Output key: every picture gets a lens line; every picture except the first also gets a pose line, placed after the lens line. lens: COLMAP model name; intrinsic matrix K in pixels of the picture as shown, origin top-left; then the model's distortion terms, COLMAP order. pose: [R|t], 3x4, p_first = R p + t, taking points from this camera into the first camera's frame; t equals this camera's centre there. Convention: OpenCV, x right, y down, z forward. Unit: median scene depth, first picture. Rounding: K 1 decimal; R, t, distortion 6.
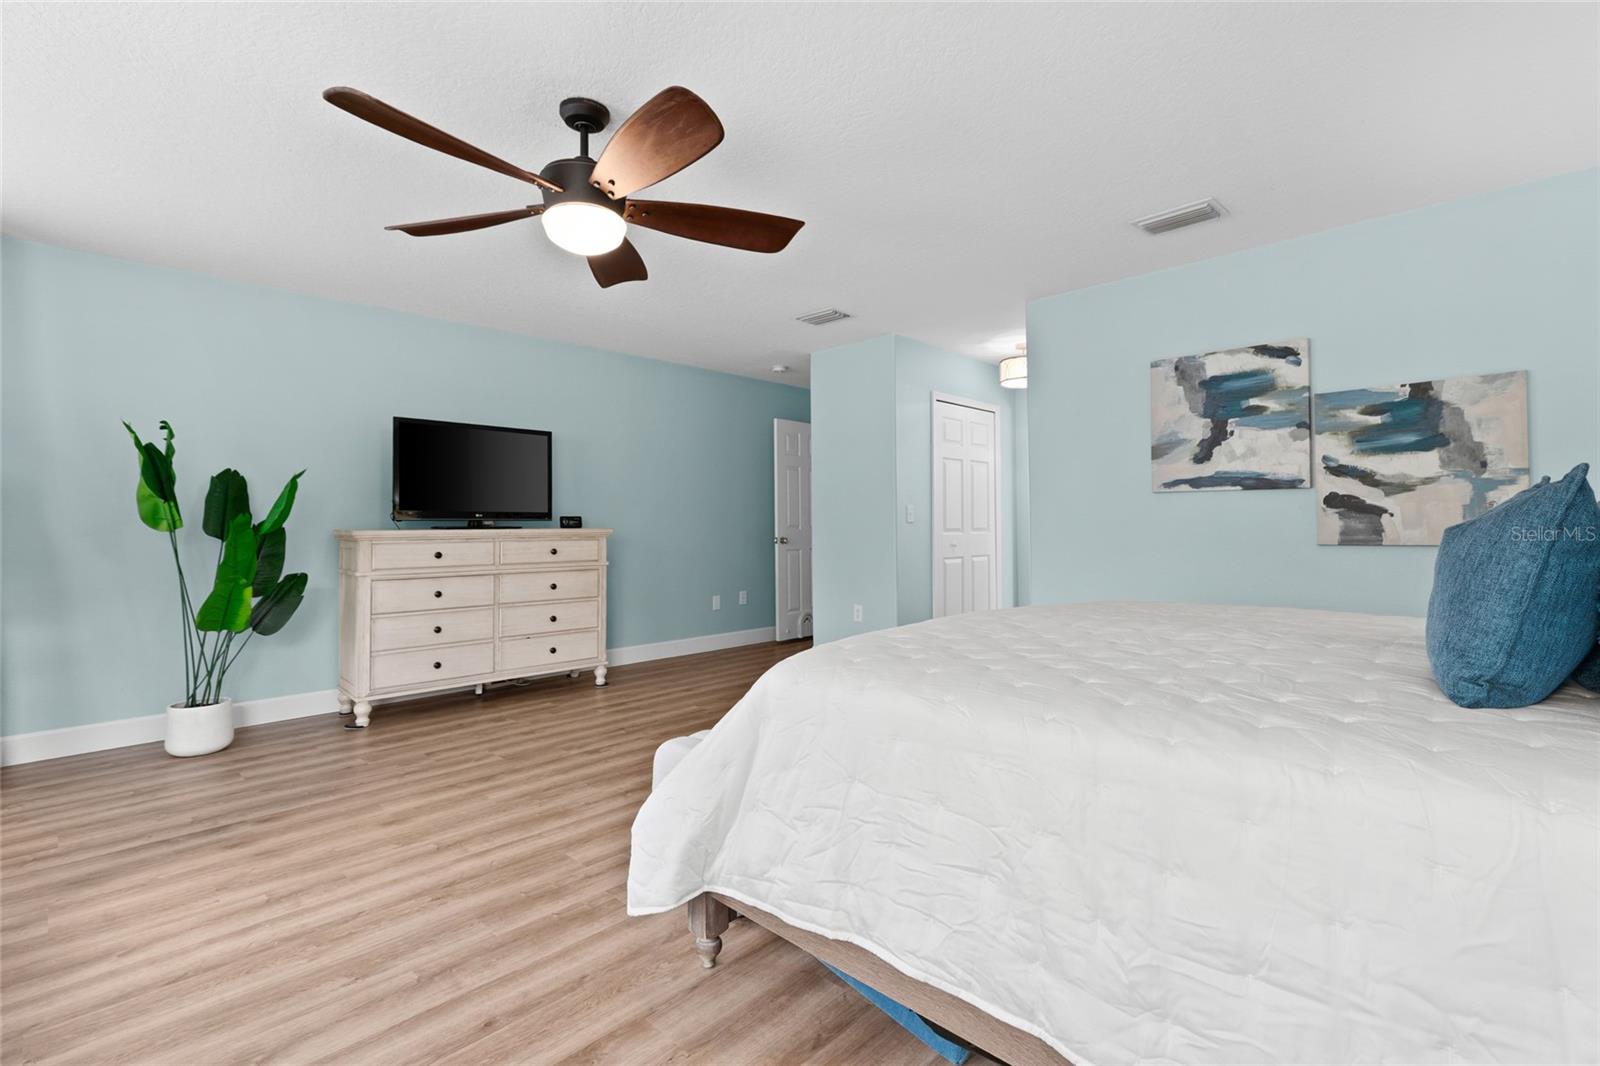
lens RADIAL K [[719.9, 0, 804.3], [0, 719.9, 530.3], [0, 0, 1]] dist [-0.000363, -0.000538]
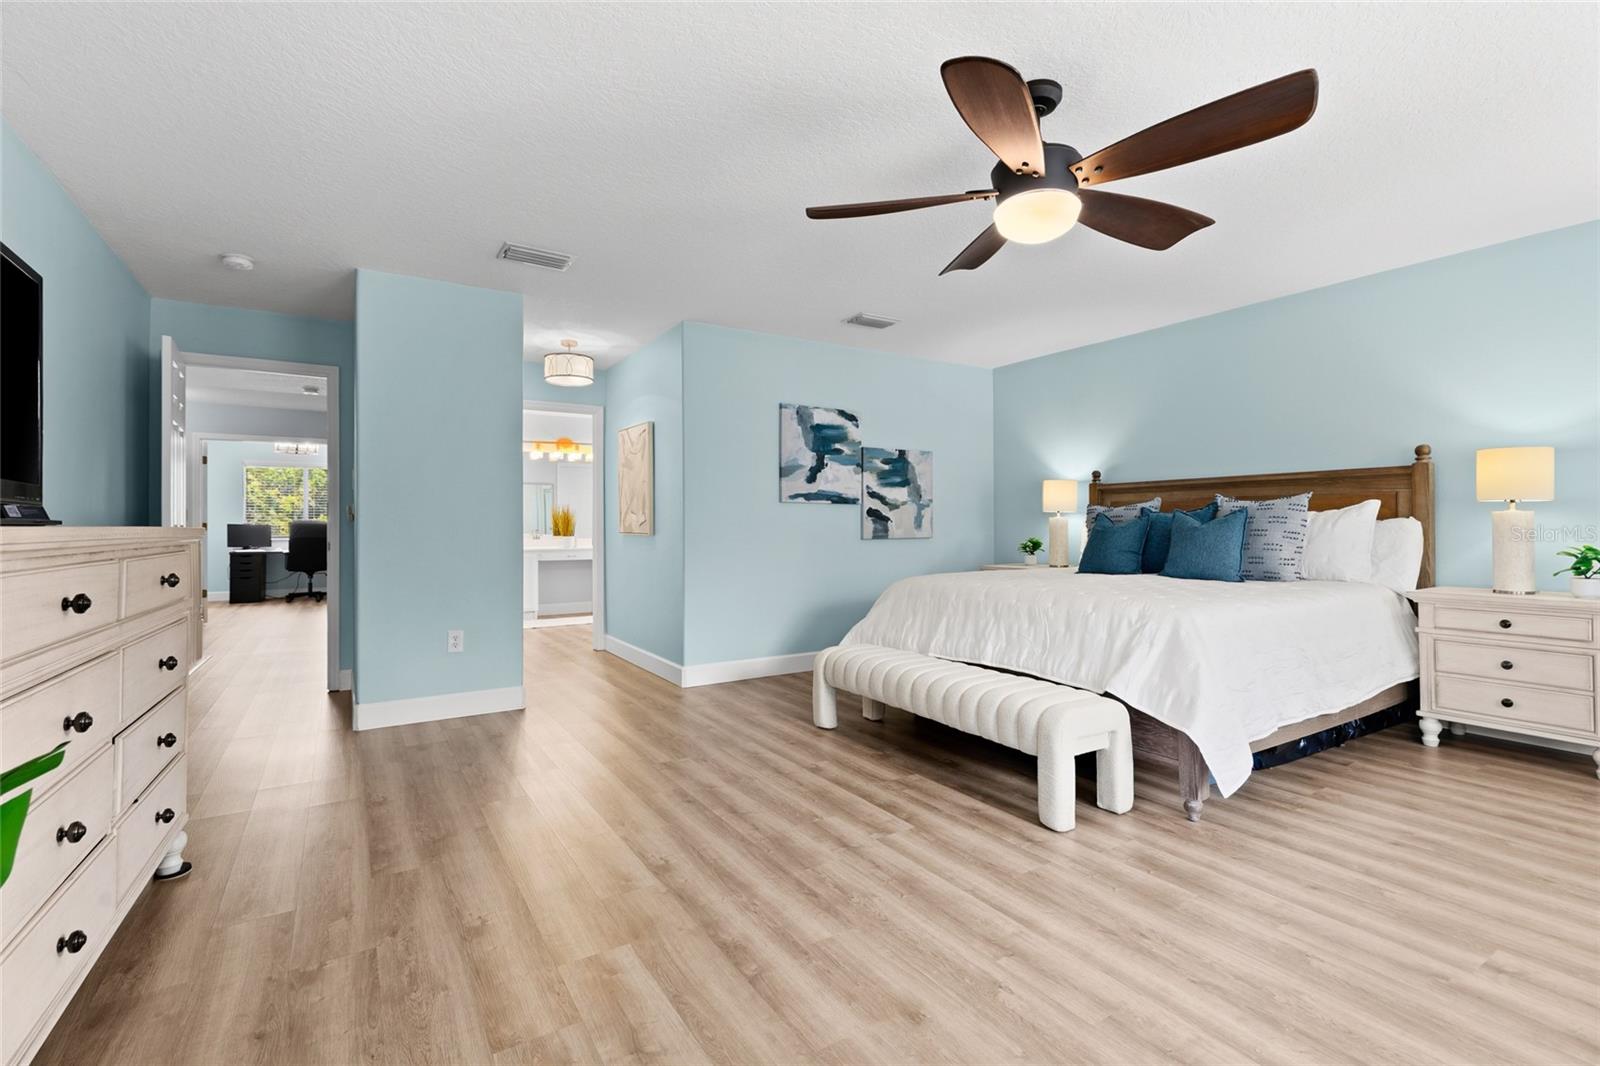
lens RADIAL K [[719.9, 0, 804.3], [0, 719.9, 530.3], [0, 0, 1]] dist [-0.000363, -0.000538]
pose [[0.245535, 0.003207, 0.969382, -0.922751], [0.006470, 0.999967, -0.004947, 0.007439], [-0.969366, 0.007487, 0.245506, 0.739197]]
